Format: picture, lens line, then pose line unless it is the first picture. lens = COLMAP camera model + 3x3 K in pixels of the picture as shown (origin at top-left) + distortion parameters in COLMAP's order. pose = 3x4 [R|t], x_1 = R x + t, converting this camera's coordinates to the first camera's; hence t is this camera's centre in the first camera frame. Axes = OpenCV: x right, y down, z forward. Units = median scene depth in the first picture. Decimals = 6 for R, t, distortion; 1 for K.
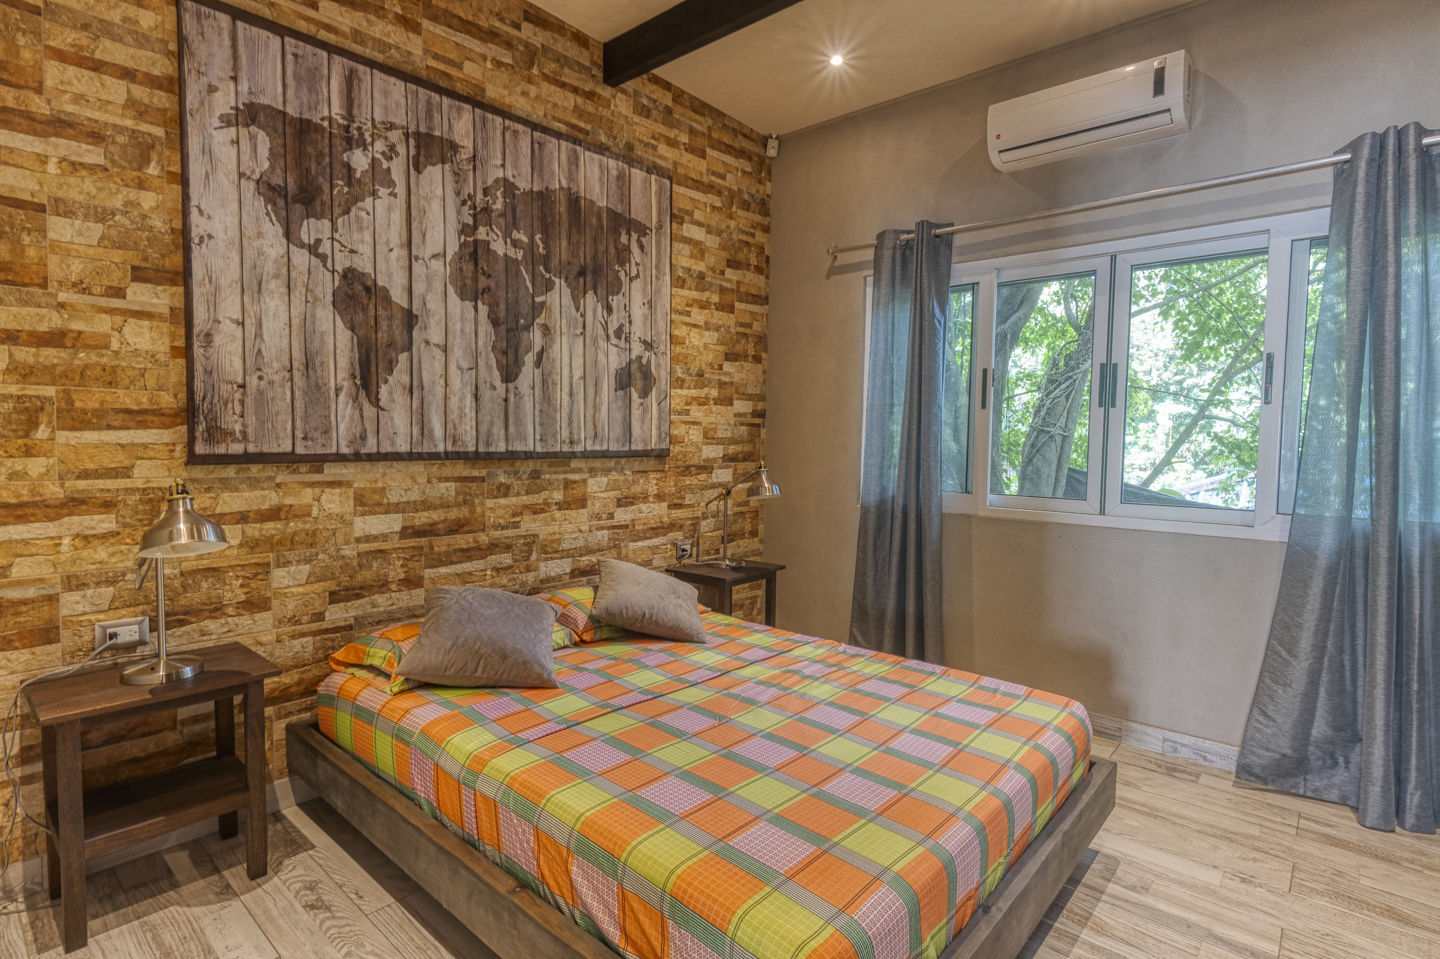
lens RADIAL K [[726.8, 0, 720.0], [0, 726.8, 479.5], [0, 0, 1]] dist [0.001933, 0.000305]
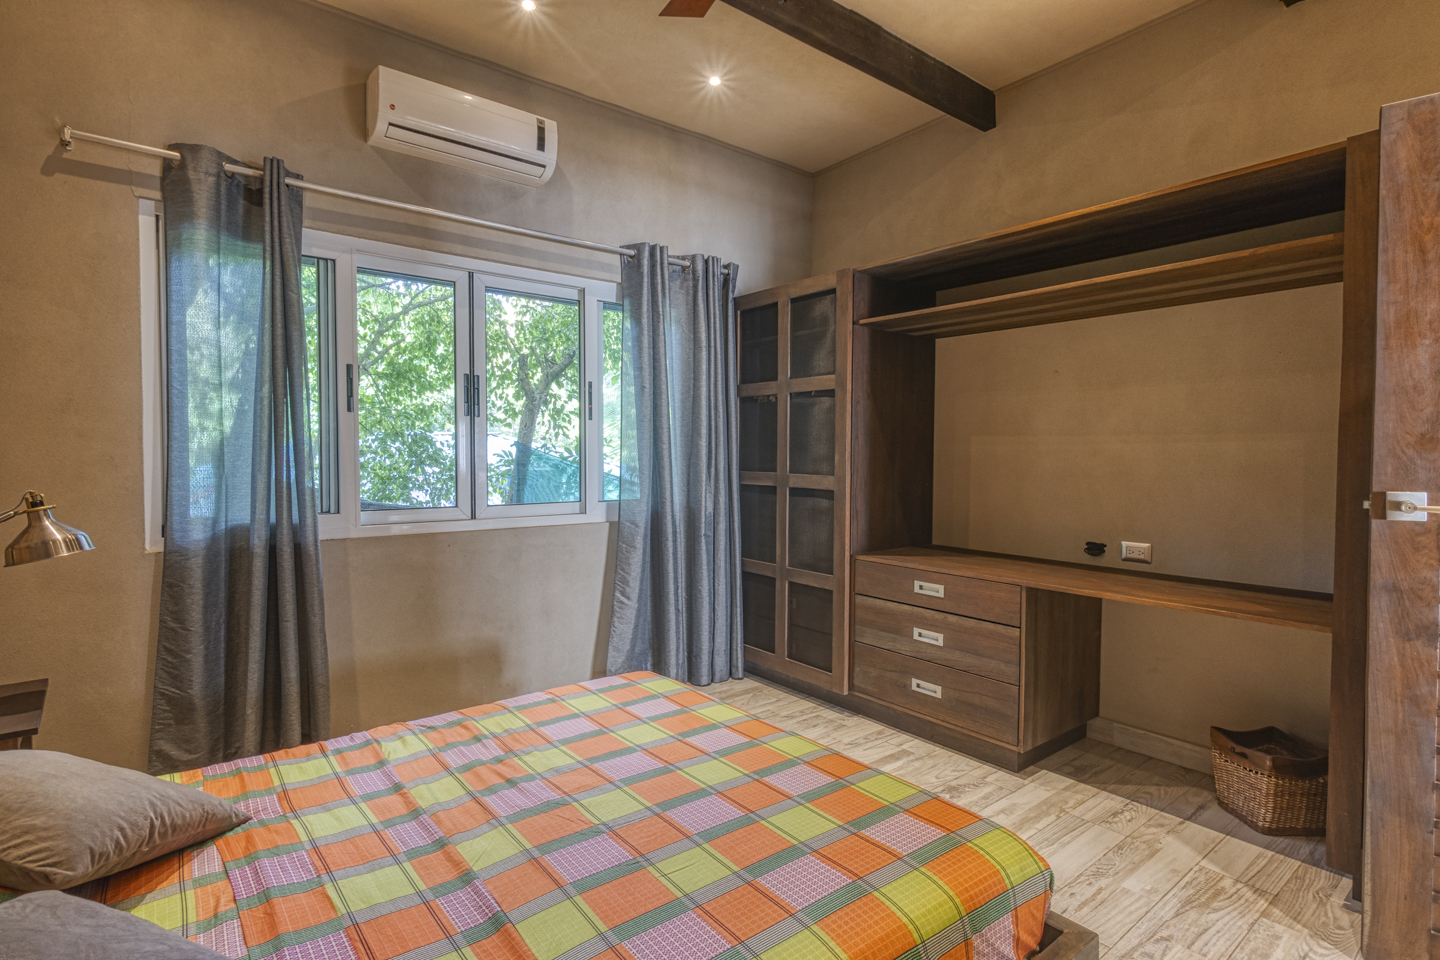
lens RADIAL K [[726.8, 0, 720.0], [0, 726.8, 480.0], [0, 0, 1]] dist [0.001933, 0.000305]
pose [[0.153301, -0.052196, 0.986800, -0.525090], [0.057061, 0.997405, 0.043892, -0.039260], [-0.986531, 0.049579, 0.155881, 0.567392]]
